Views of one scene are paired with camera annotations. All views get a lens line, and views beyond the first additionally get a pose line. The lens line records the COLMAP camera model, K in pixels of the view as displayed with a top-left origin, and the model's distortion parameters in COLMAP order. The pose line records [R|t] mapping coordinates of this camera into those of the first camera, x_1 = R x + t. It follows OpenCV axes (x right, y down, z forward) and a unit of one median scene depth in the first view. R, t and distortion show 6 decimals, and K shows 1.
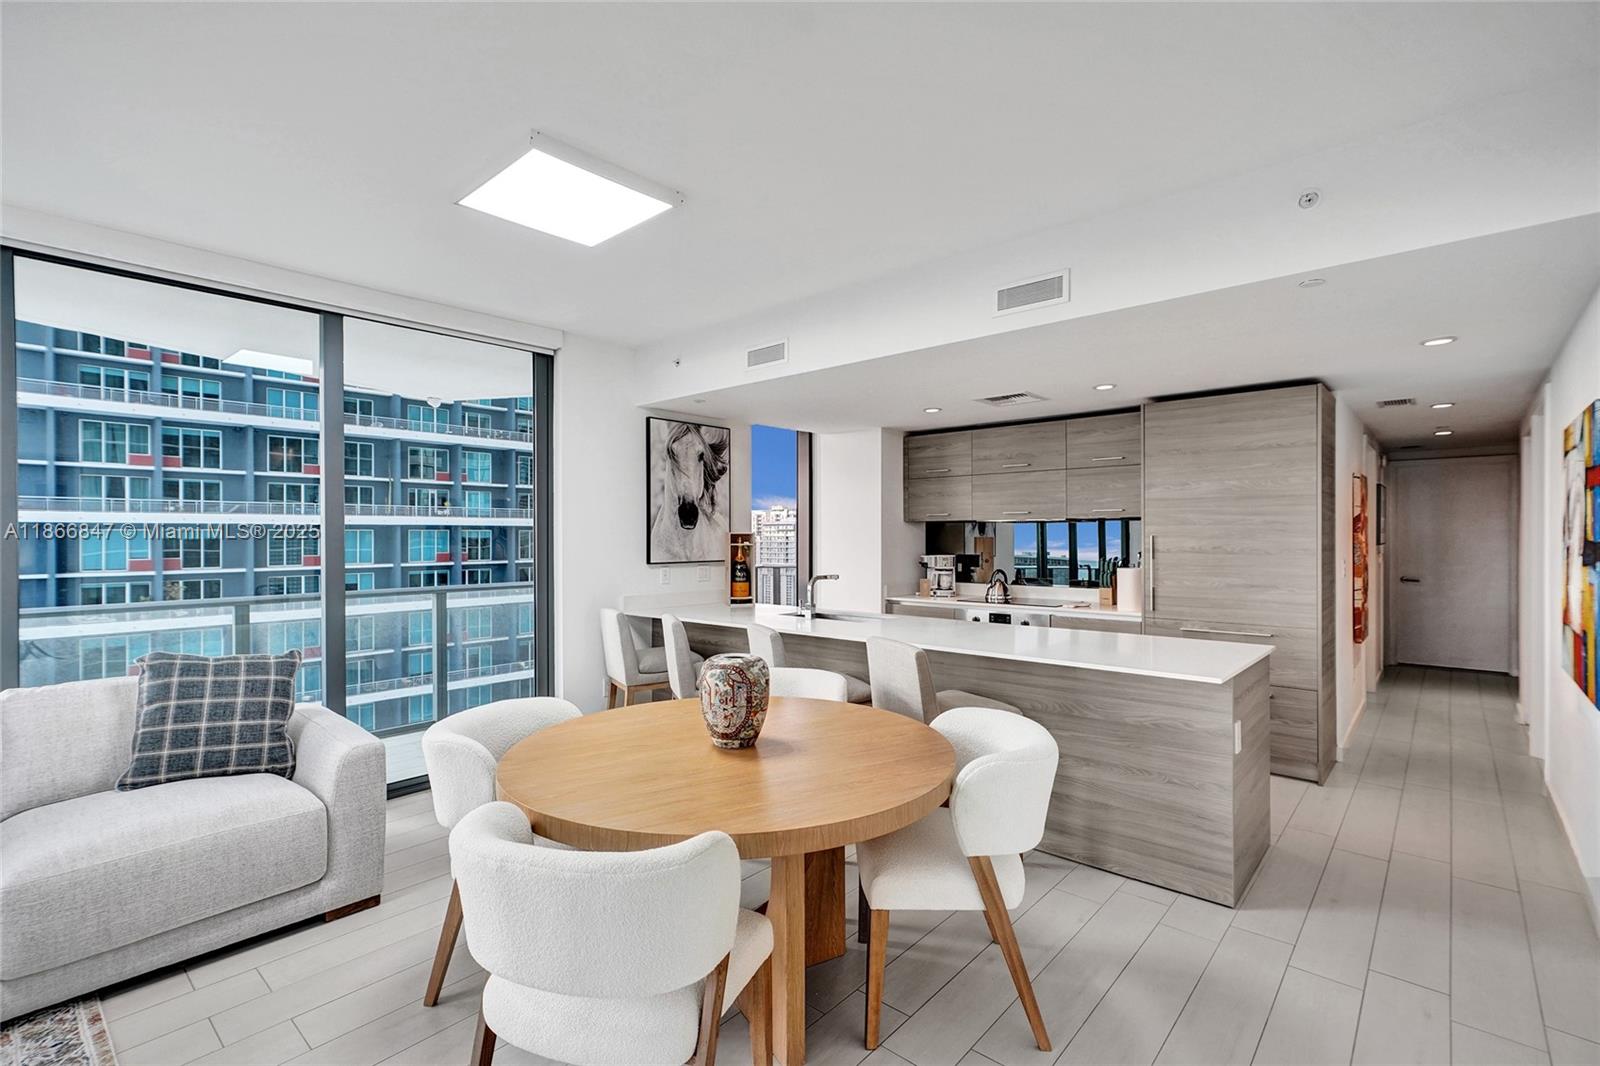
lens RADIAL K [[731.4, 0, 799.1], [0, 731.4, 538.3], [0, 0, 1]] dist [0.000268, 0.008199]
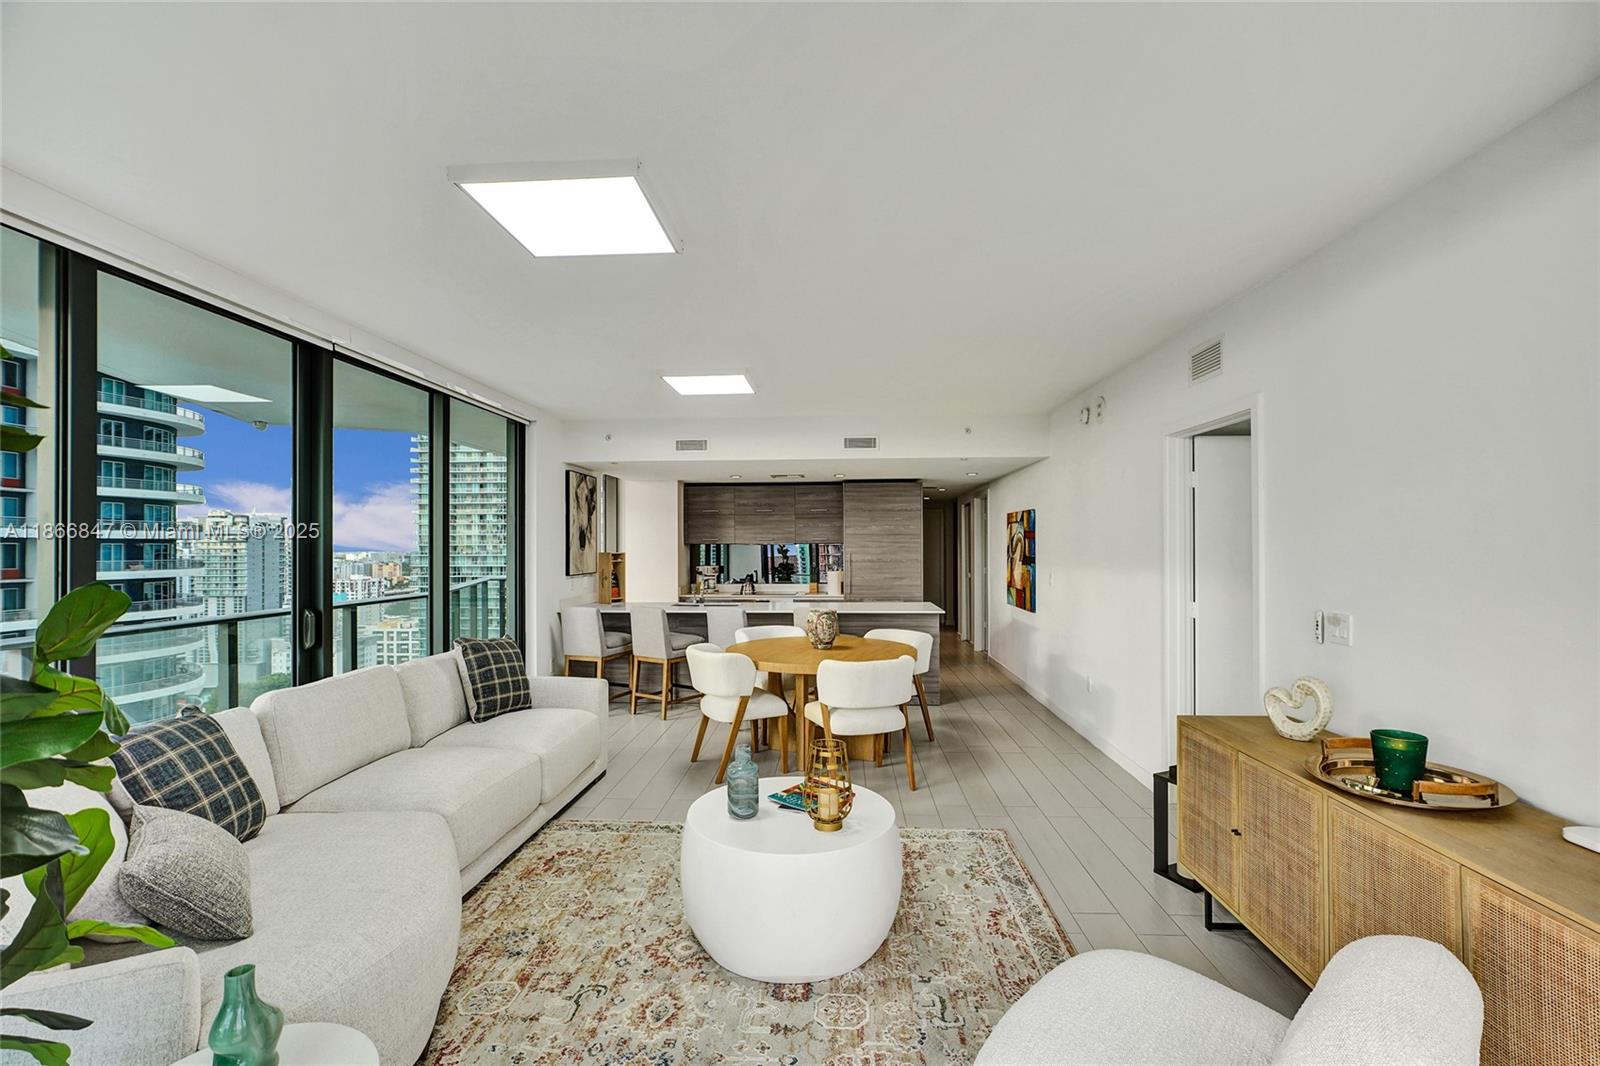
lens RADIAL K [[704.5, 0, 795.2], [0, 704.5, 535.7], [0, 0, 1]] dist [-0.015518, 0.005879]
pose [[0.787902, 0.008592, 0.615740, -0.648685], [0.004027, 0.999809, -0.019103, -0.012922], [-0.615787, 0.017531, 0.787717, -0.299369]]
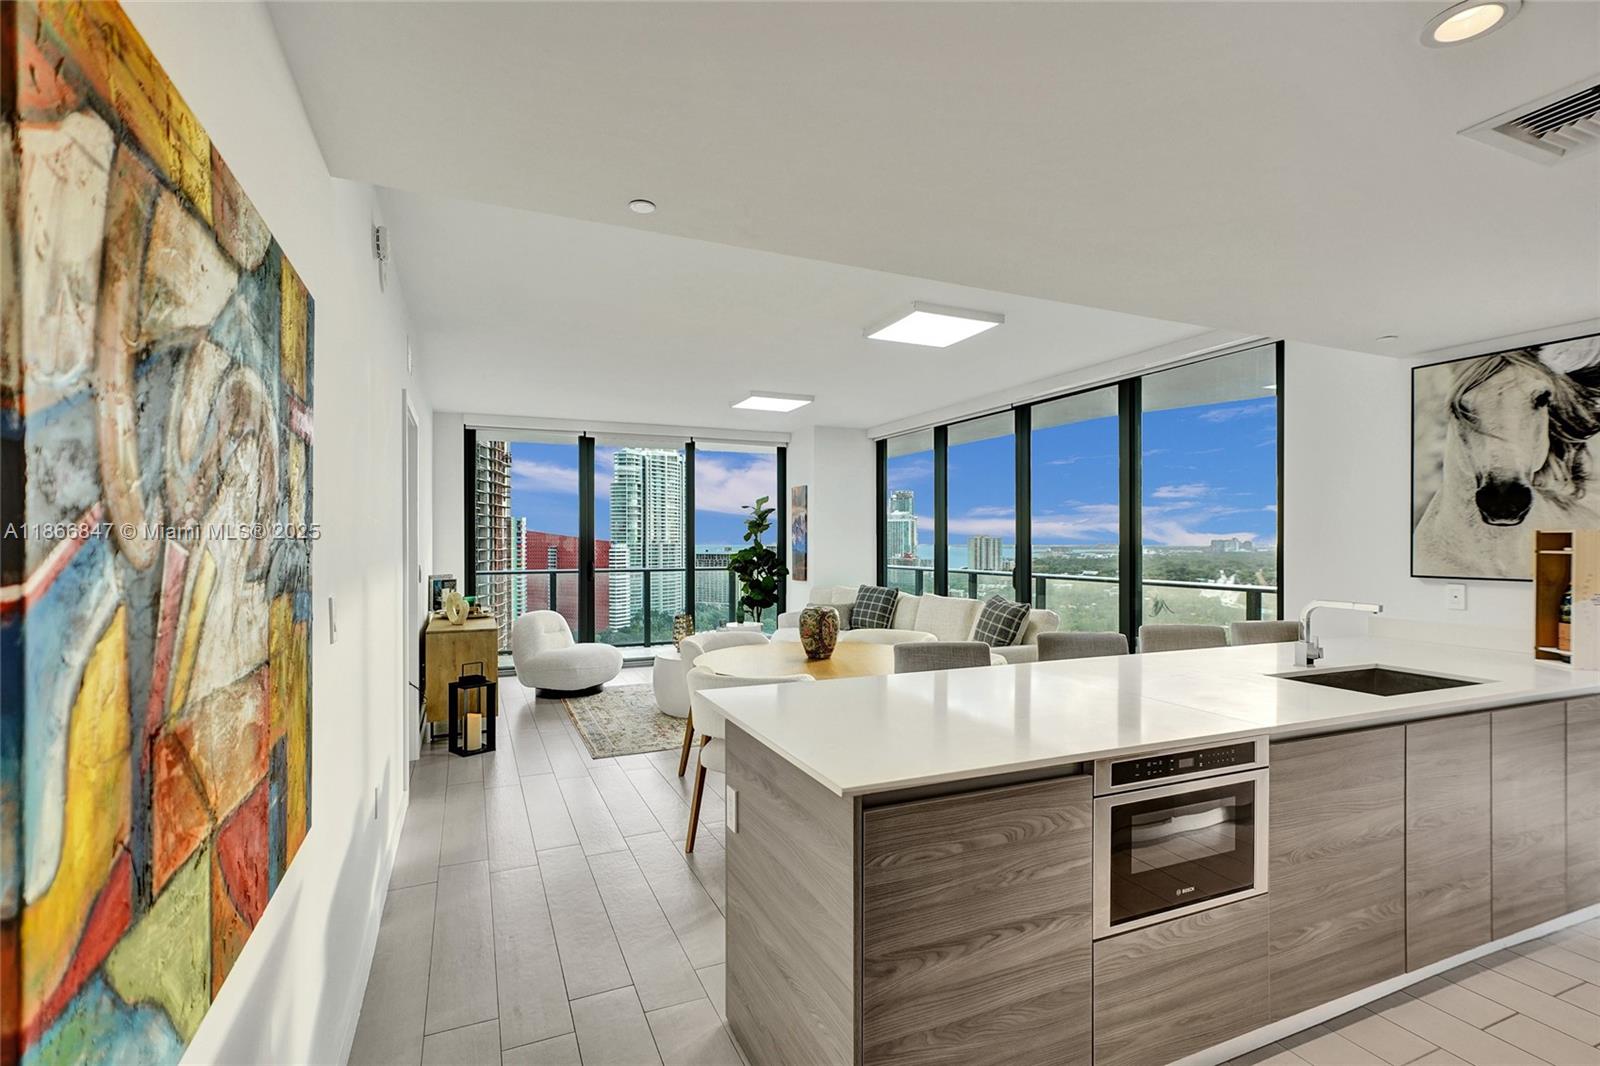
lens RADIAL K [[744.8, 0, 799.0], [0, 744.8, 541.6], [0, 0, 1]] dist [-0.000504, 0.009586]
pose [[-0.412592, 0.002840, -0.910911, 0.653655], [-0.002606, 0.999987, 0.004298, -0.000351], [0.910912, 0.004147, -0.412580, 0.714464]]
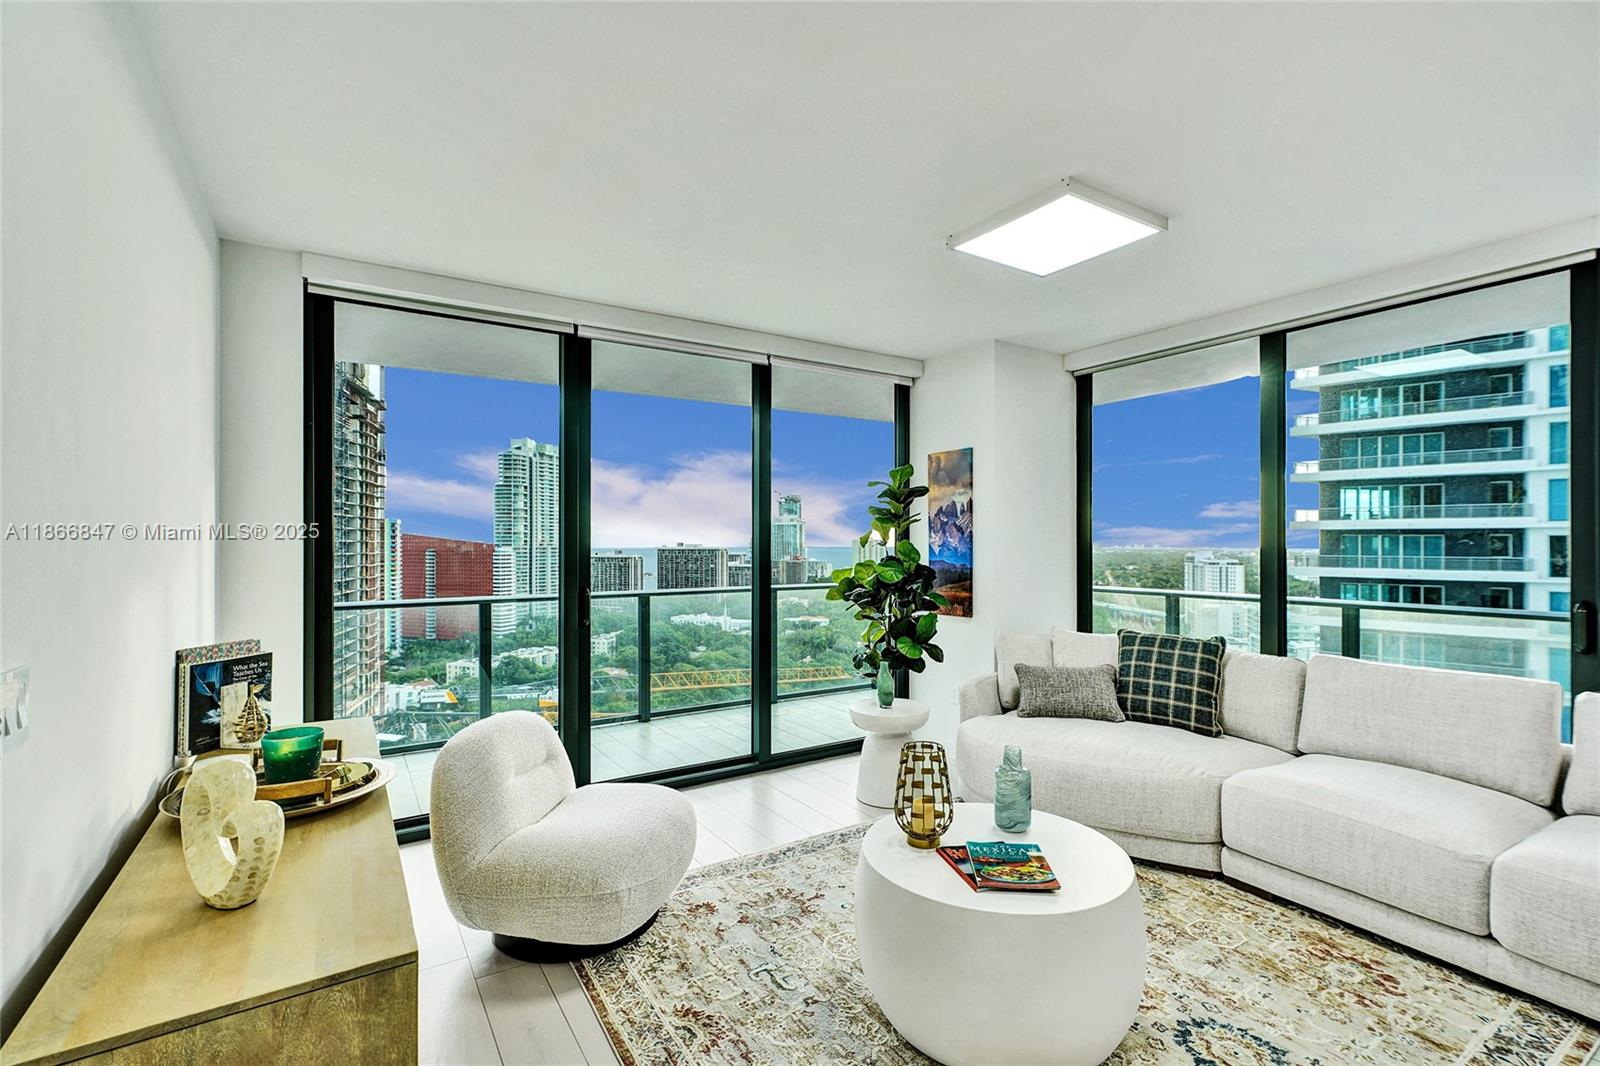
lens RADIAL K [[727.8, 0, 801.8], [0, 727.8, 539.8], [0, 0, 1]] dist [0.000496, 0.008441]
pose [[-0.270255, -0.002811, -0.962785, 0.100905], [-0.002018, 0.999995, -0.002353, -0.000249], [0.962787, 0.001307, -0.270260, 0.116387]]
